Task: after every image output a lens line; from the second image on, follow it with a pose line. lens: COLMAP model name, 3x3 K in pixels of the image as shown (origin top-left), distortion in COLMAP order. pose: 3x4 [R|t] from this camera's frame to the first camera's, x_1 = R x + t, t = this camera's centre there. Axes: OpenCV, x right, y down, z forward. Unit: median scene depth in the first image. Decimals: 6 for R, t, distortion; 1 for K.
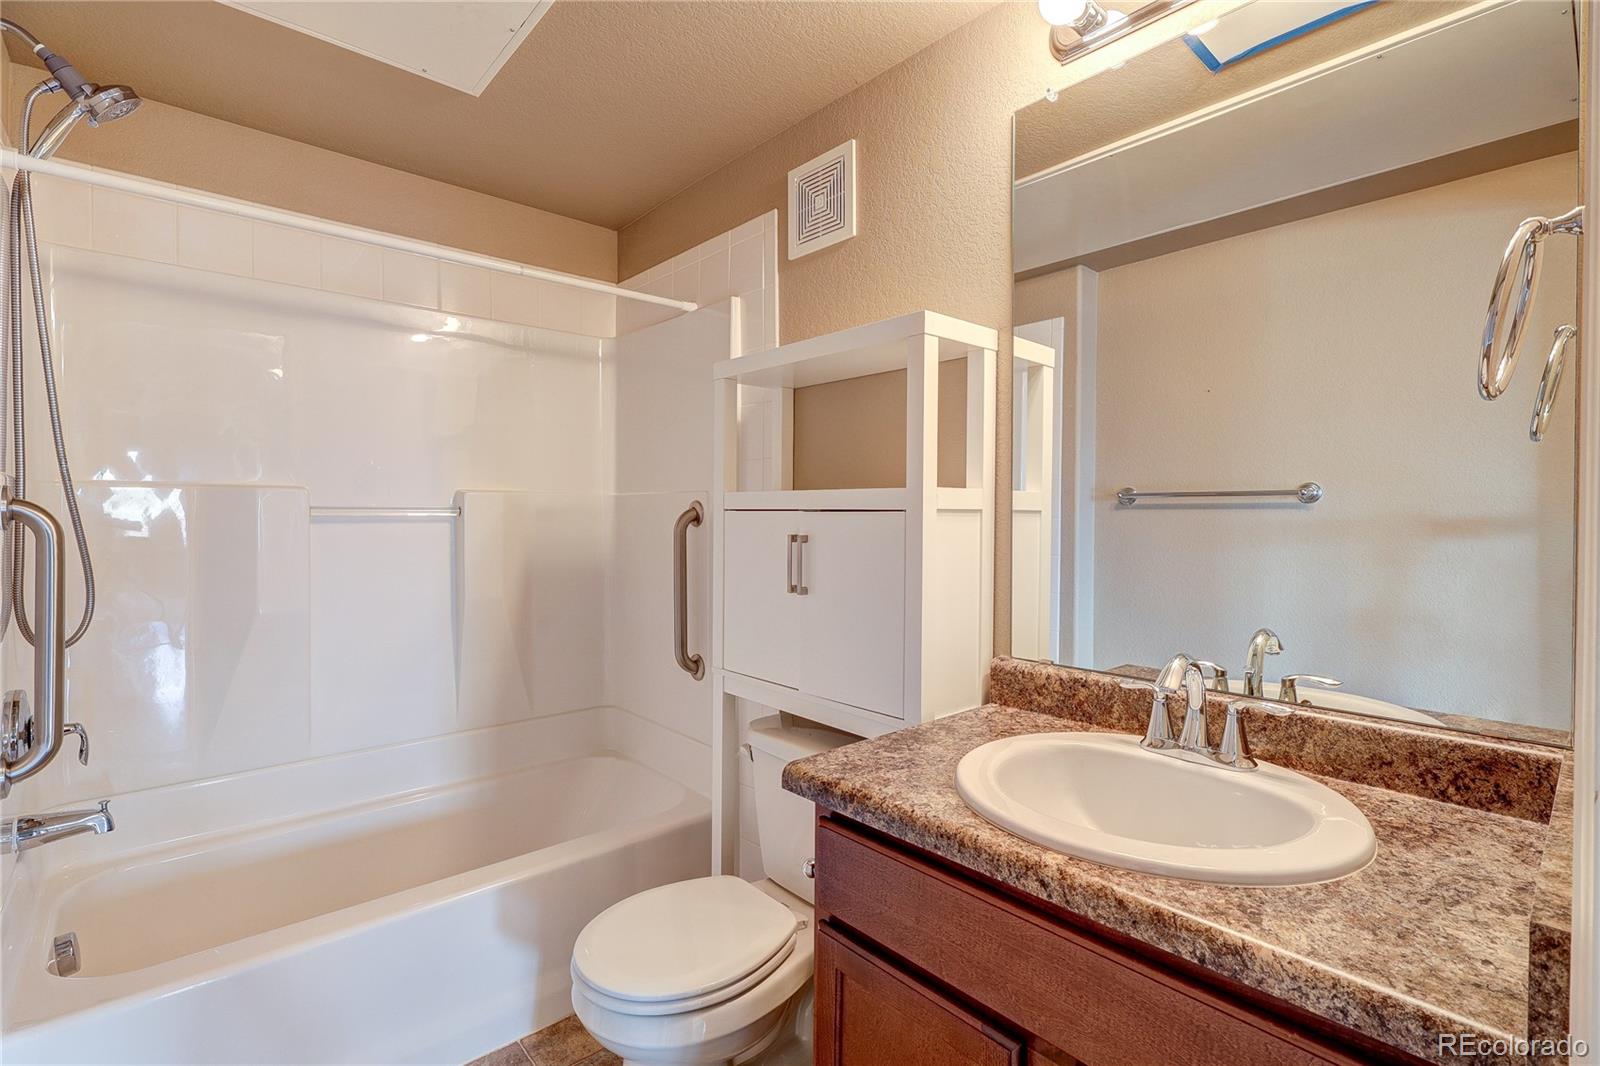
lens RADIAL K [[741.8, 0, 799.9], [0, 741.8, 536.5], [0, 0, 1]] dist [-0.002519, -0.000103]
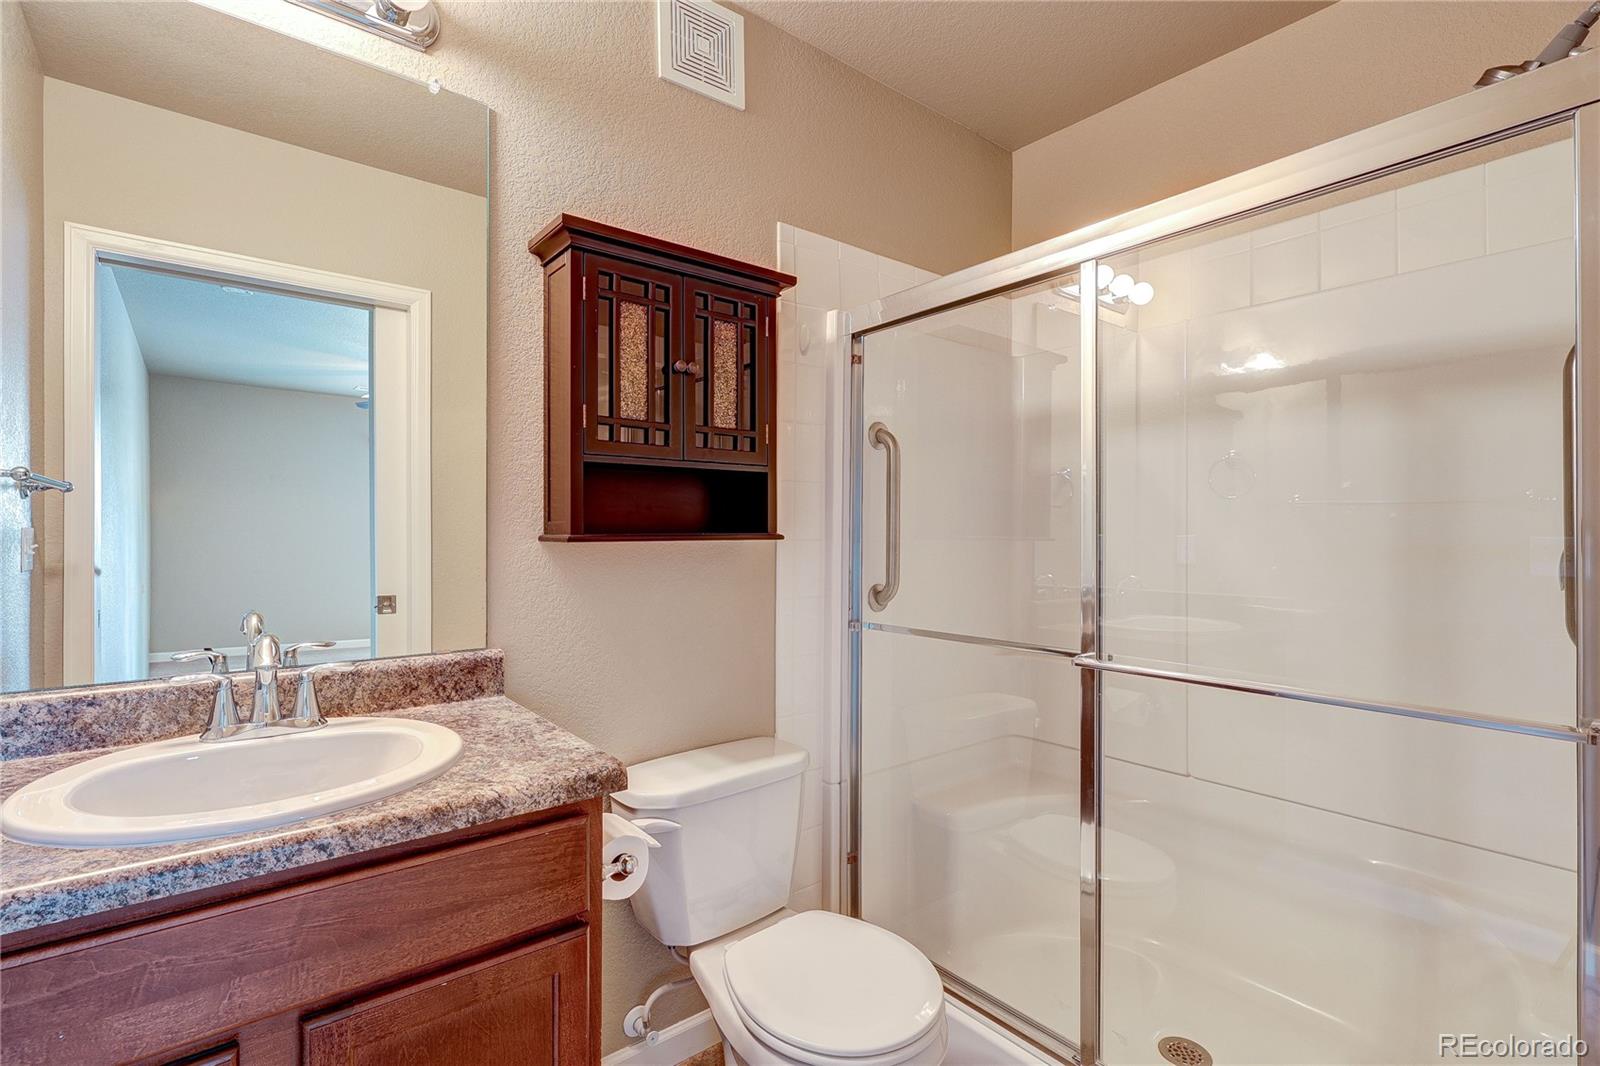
lens RADIAL K [[741.8, 0, 799.9], [0, 741.8, 536.5], [0, 0, 1]] dist [-0.002519, -0.000103]
pose [[0.041669, -0.004051, 0.999123, -0.574243], [0.019582, 0.999803, 0.003237, 0.037260], [-0.998940, 0.019430, 0.041740, 0.238549]]
